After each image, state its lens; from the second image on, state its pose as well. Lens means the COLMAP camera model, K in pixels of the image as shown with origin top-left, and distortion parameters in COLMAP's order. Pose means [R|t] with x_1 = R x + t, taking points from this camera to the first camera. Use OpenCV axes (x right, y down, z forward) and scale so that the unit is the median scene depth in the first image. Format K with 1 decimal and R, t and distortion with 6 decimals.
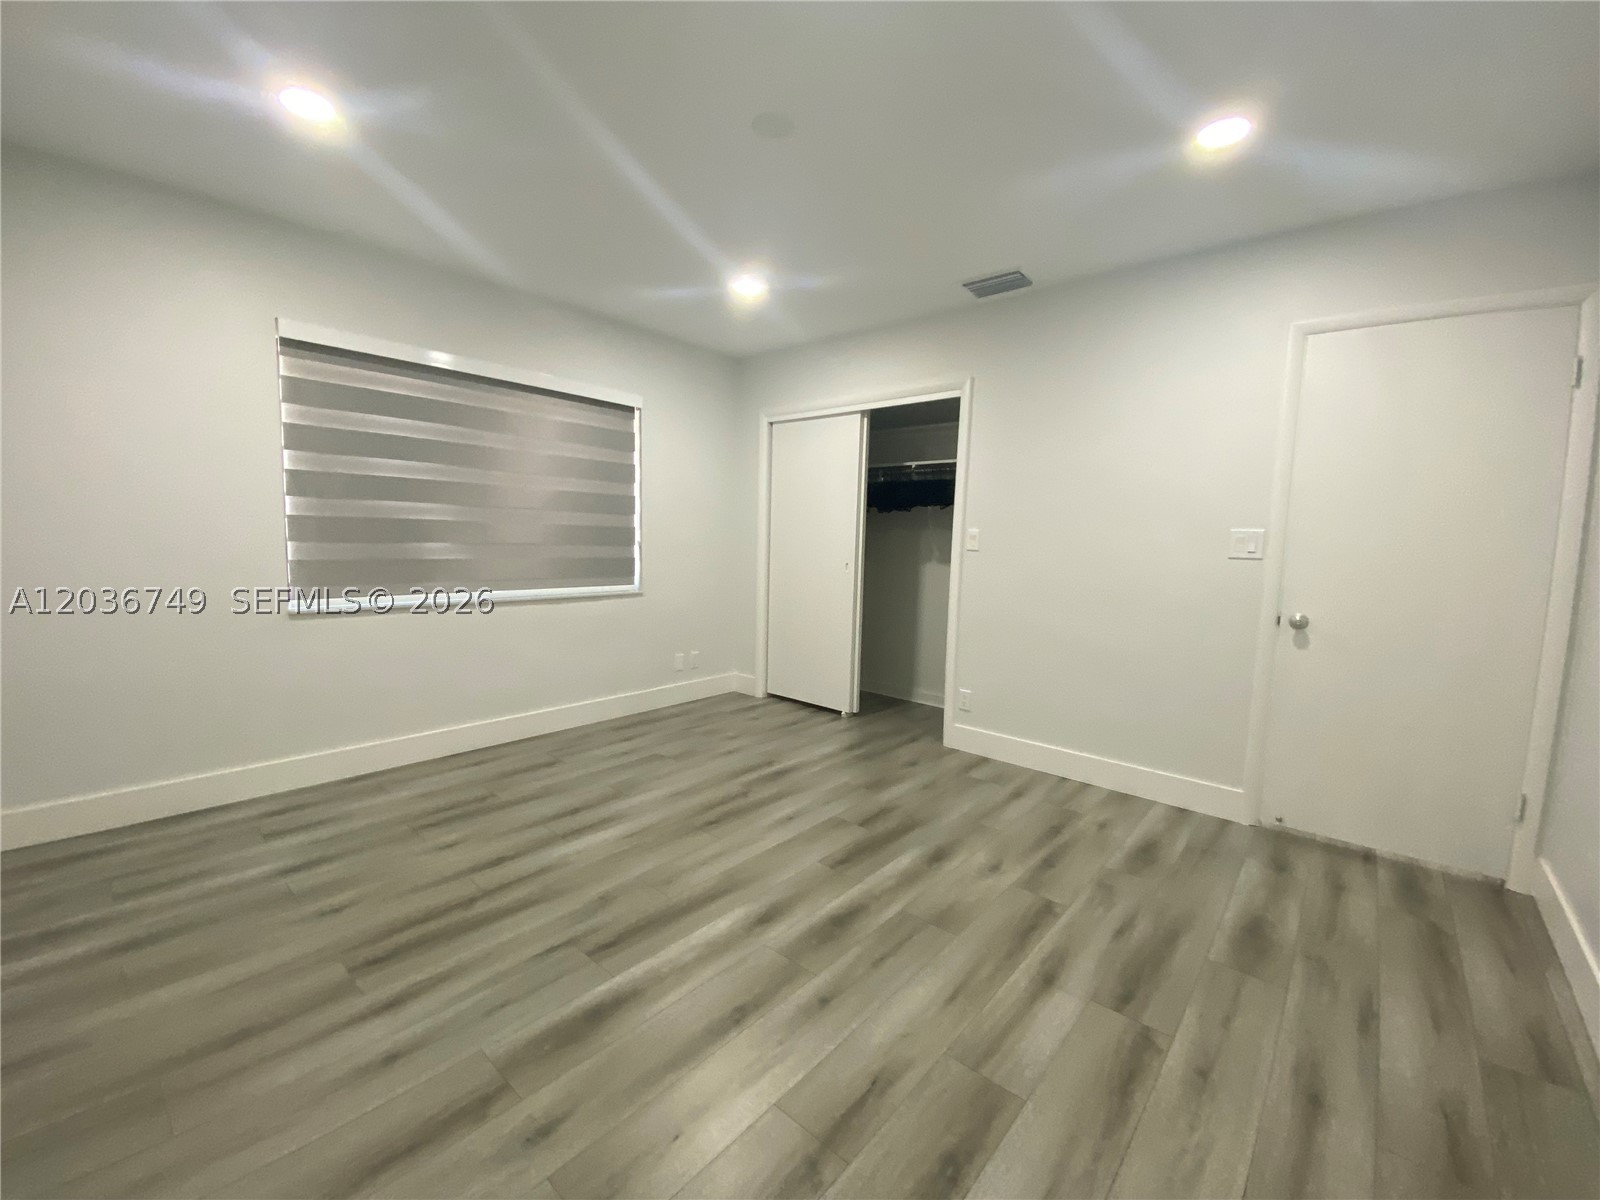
lens RADIAL K [[654.0, 0, 811.5], [0, 654.0, 595.7], [0, 0, 1]] dist [0.012868, -0.010541]
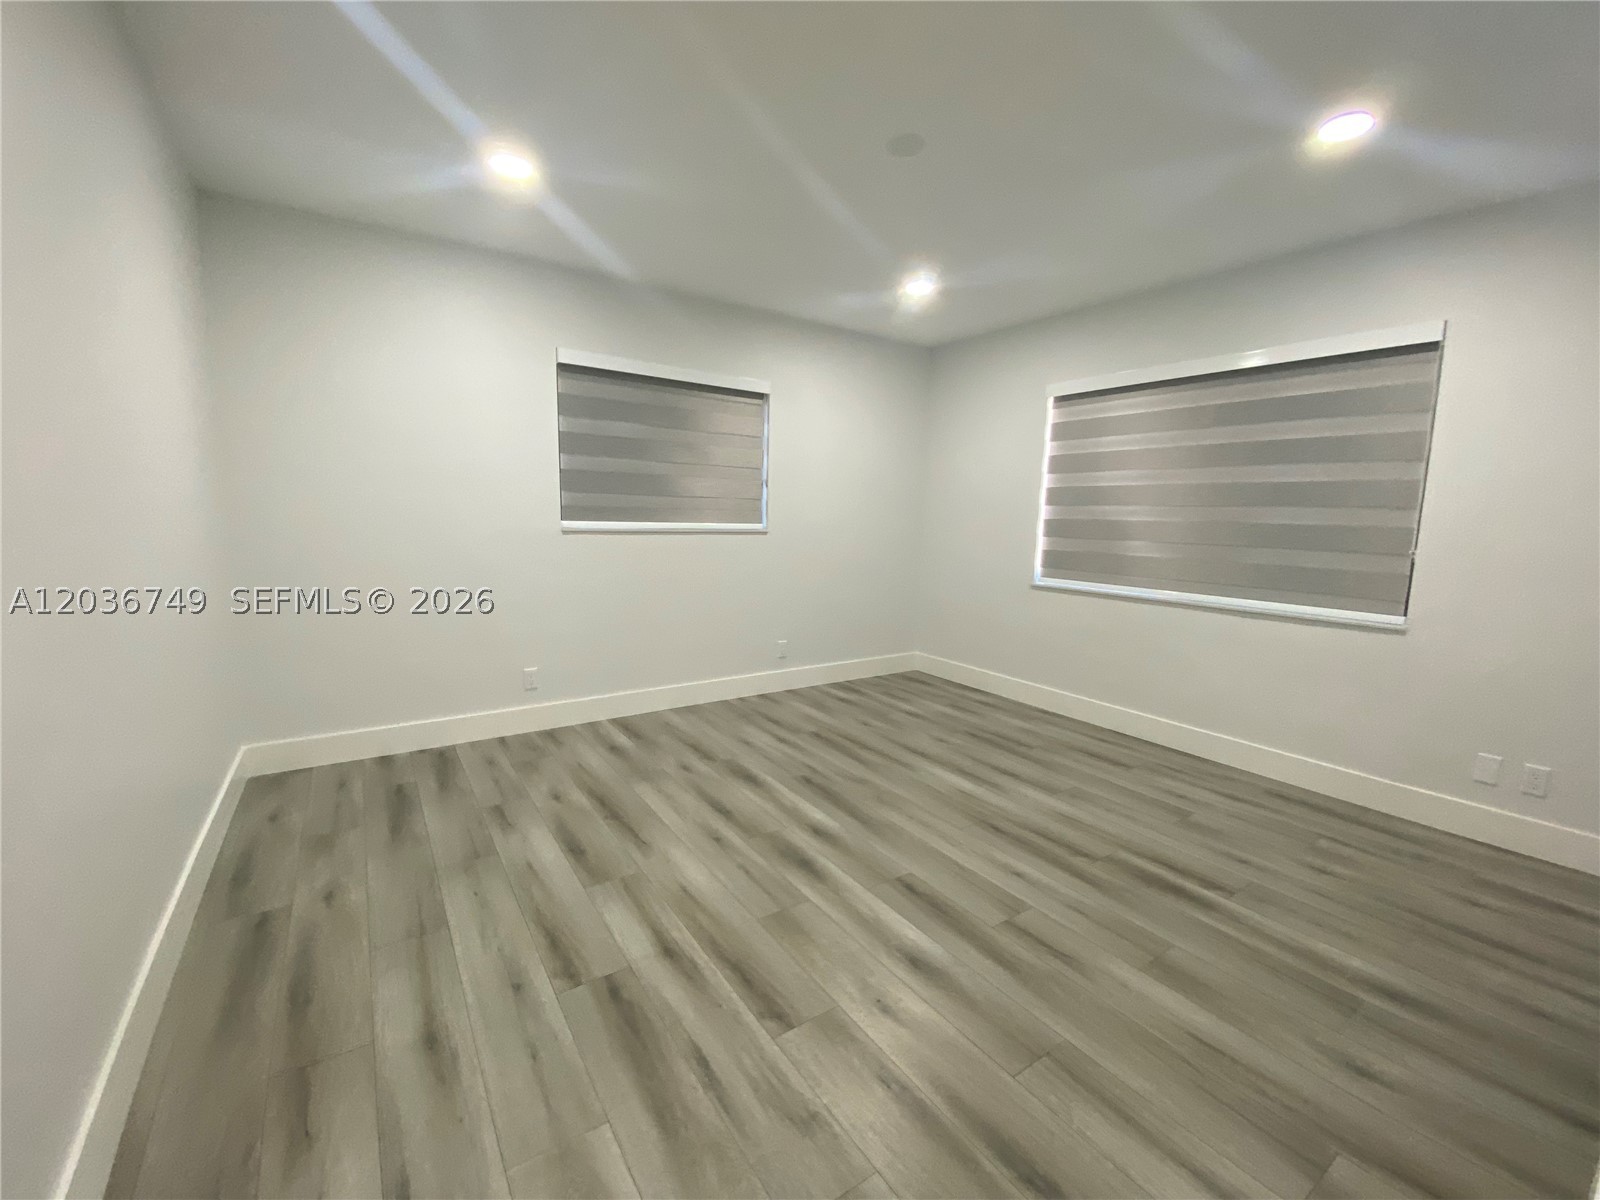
lens RADIAL K [[654.0, 0, 774.3], [0, 654.0, 589.7], [0, 0, 1]] dist [0.012868, -0.010541]
pose [[-0.291808, 0.080828, -0.953056, 0.924675], [-0.125591, 0.984558, 0.121953, -0.080033], [0.948196, 0.155282, -0.277151, 1.012407]]
